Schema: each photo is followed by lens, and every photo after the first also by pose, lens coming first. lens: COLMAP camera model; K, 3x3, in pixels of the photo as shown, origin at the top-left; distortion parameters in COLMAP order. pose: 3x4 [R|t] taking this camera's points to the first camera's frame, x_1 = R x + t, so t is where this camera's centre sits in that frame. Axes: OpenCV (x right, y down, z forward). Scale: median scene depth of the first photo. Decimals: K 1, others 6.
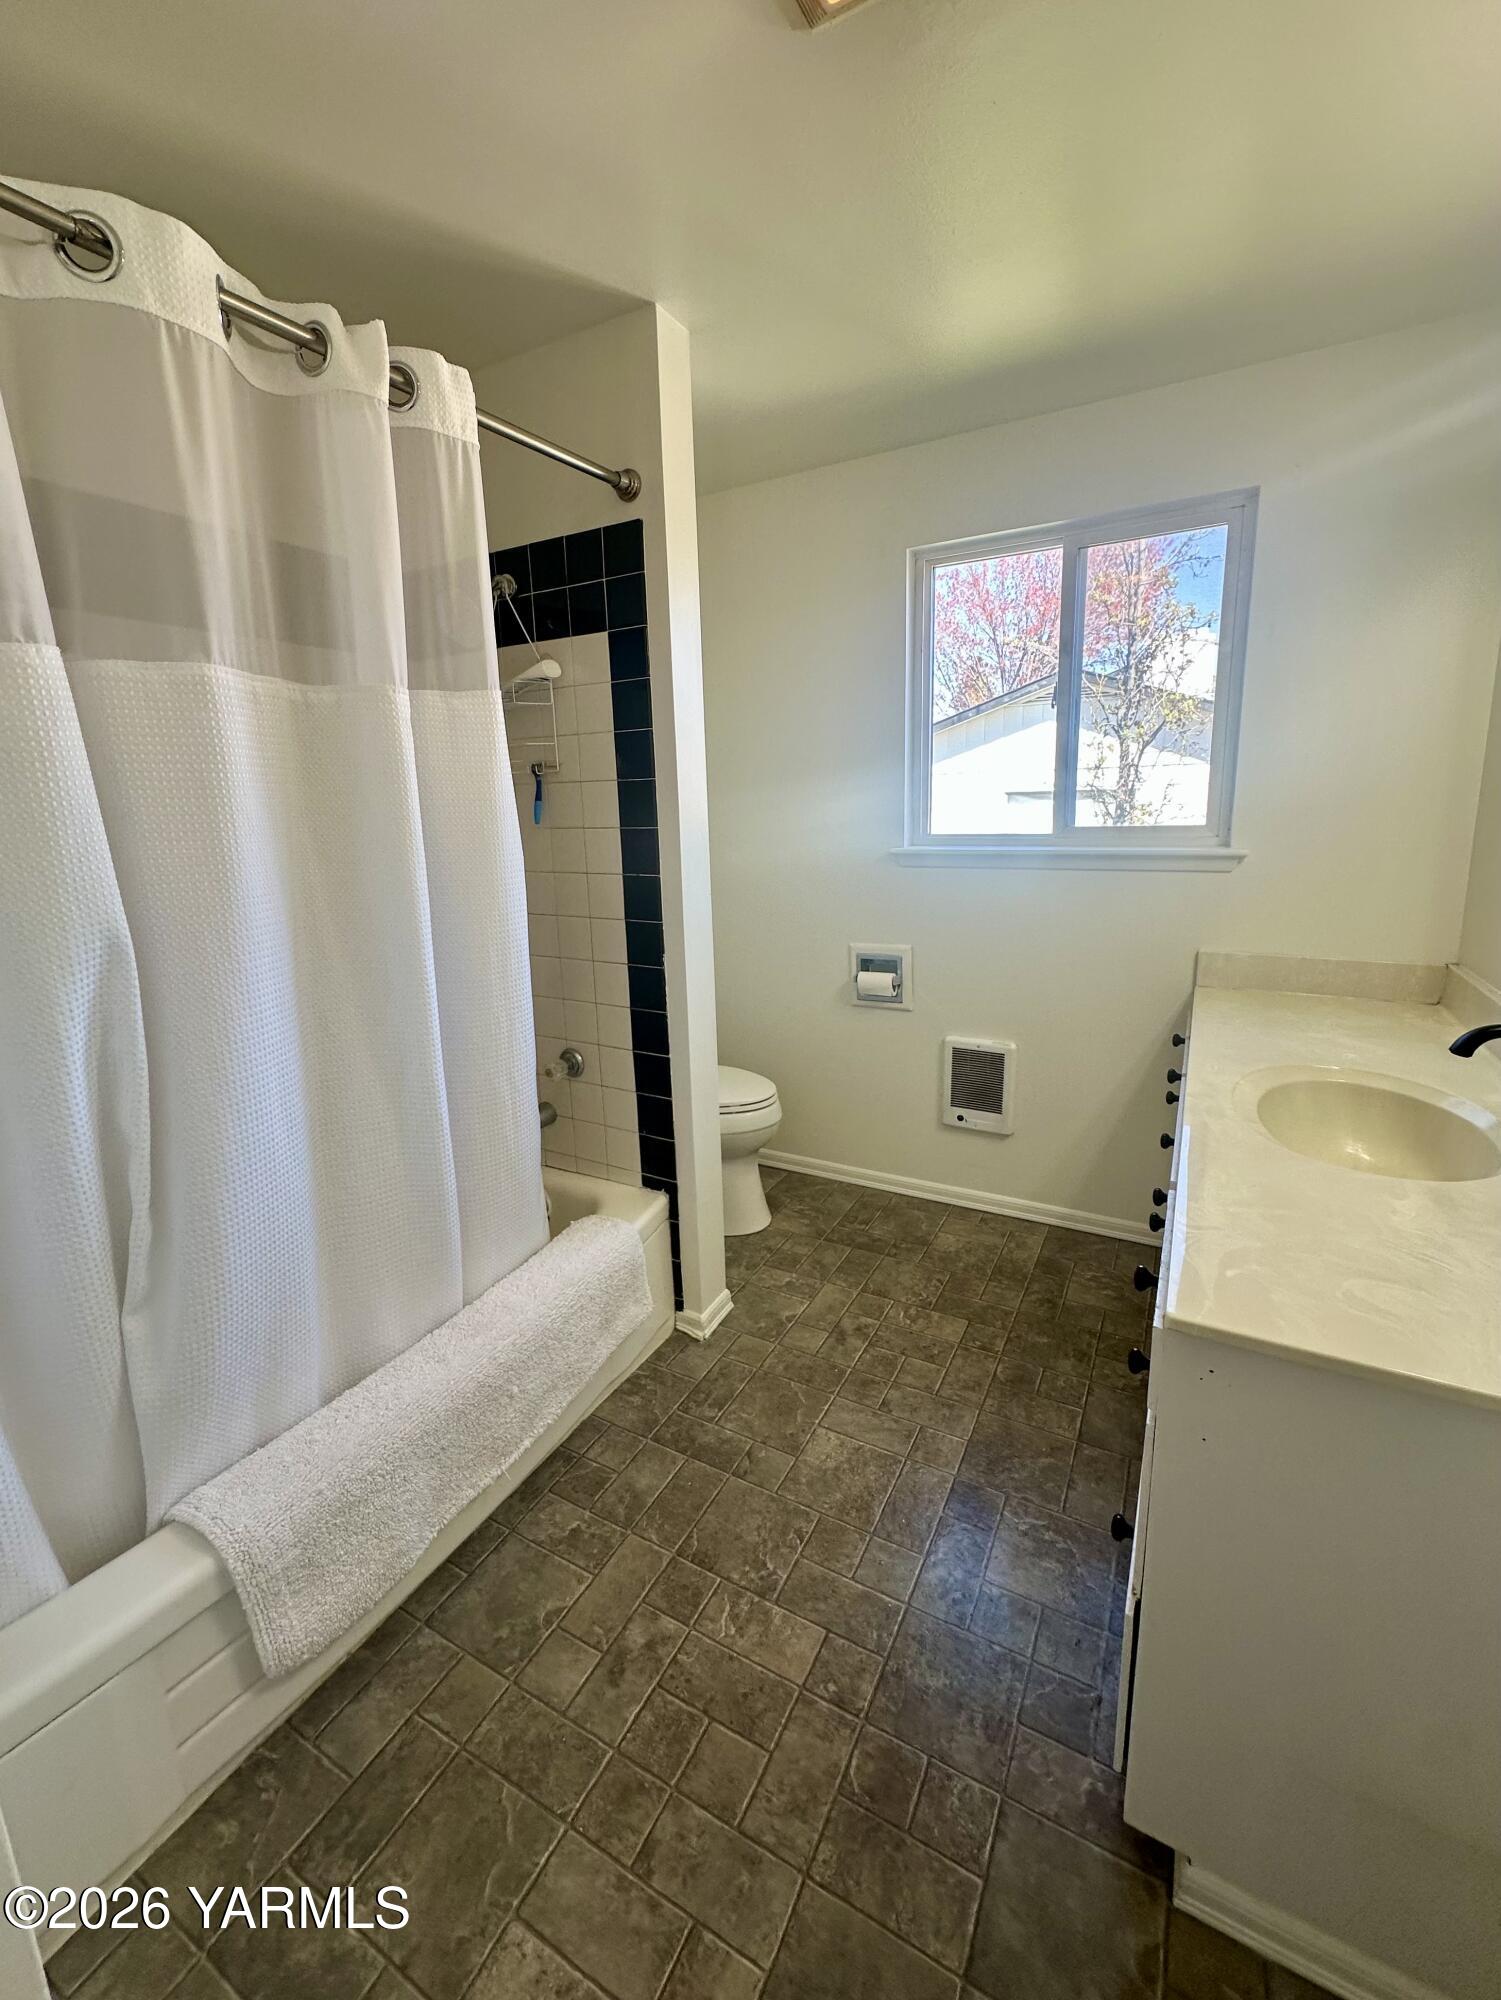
lens RADIAL K [[786.9, 0, 752.4], [0, 786.9, 998.1], [0, 0, 1]] dist [-0.005781, 0.000833]
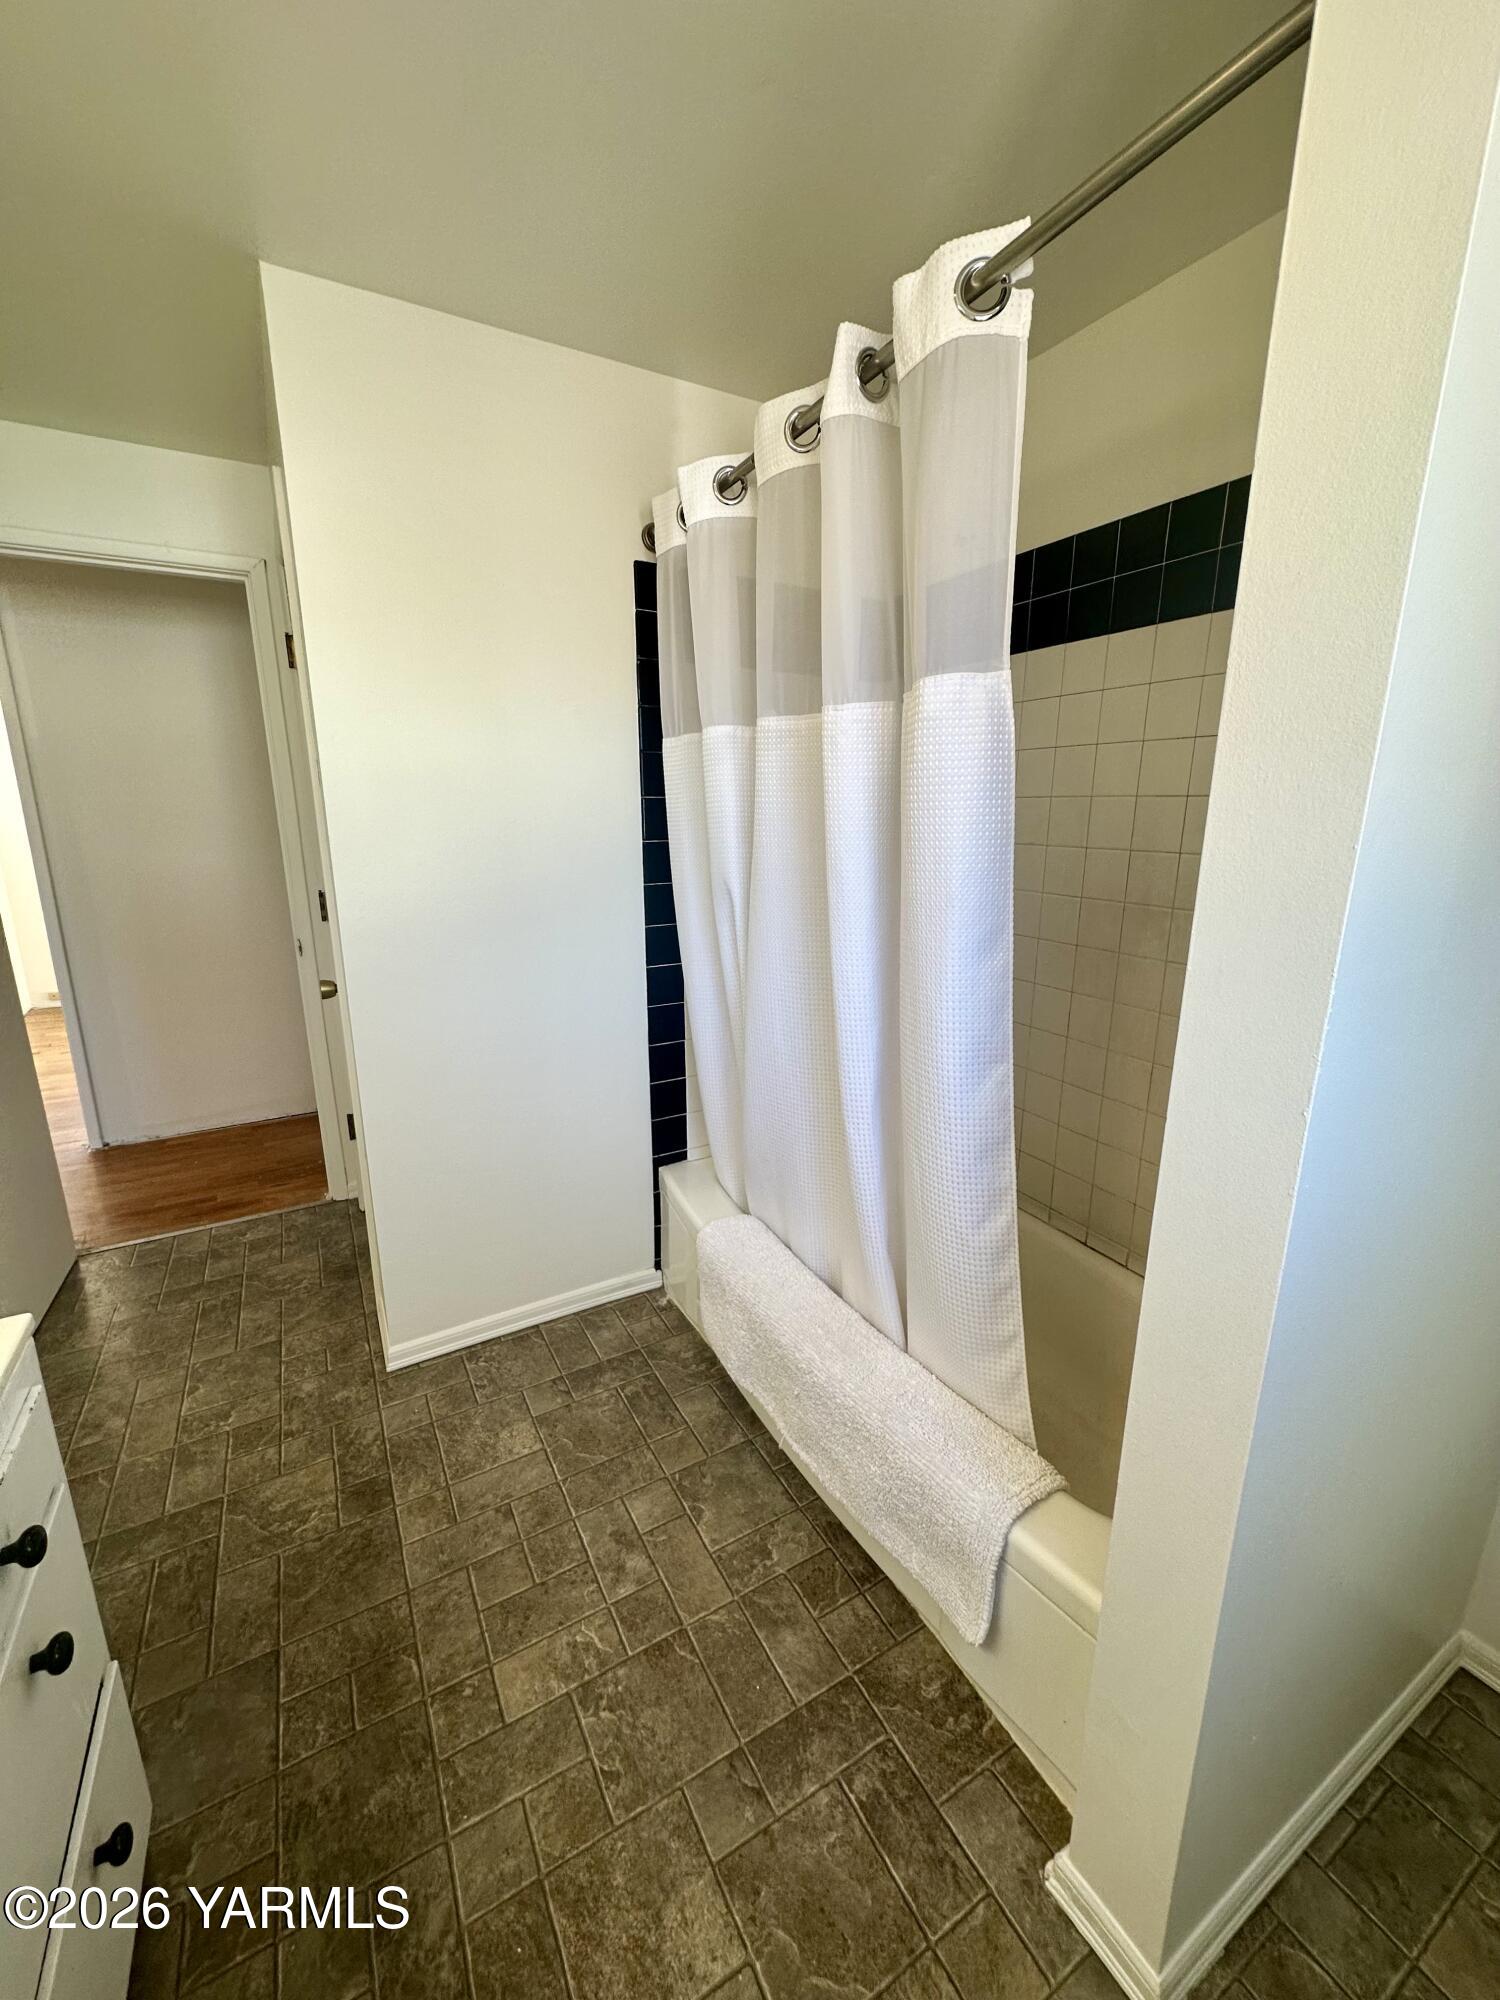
lens RADIAL K [[786.9, 0, 745.9], [0, 786.9, 998.1], [0, 0, 1]] dist [-0.005781, 0.000833]
pose [[-0.517440, 0.227961, -0.824797, 0.469552], [-0.199312, 0.905248, 0.375235, -0.342988], [0.832184, 0.358553, -0.422976, 1.198642]]
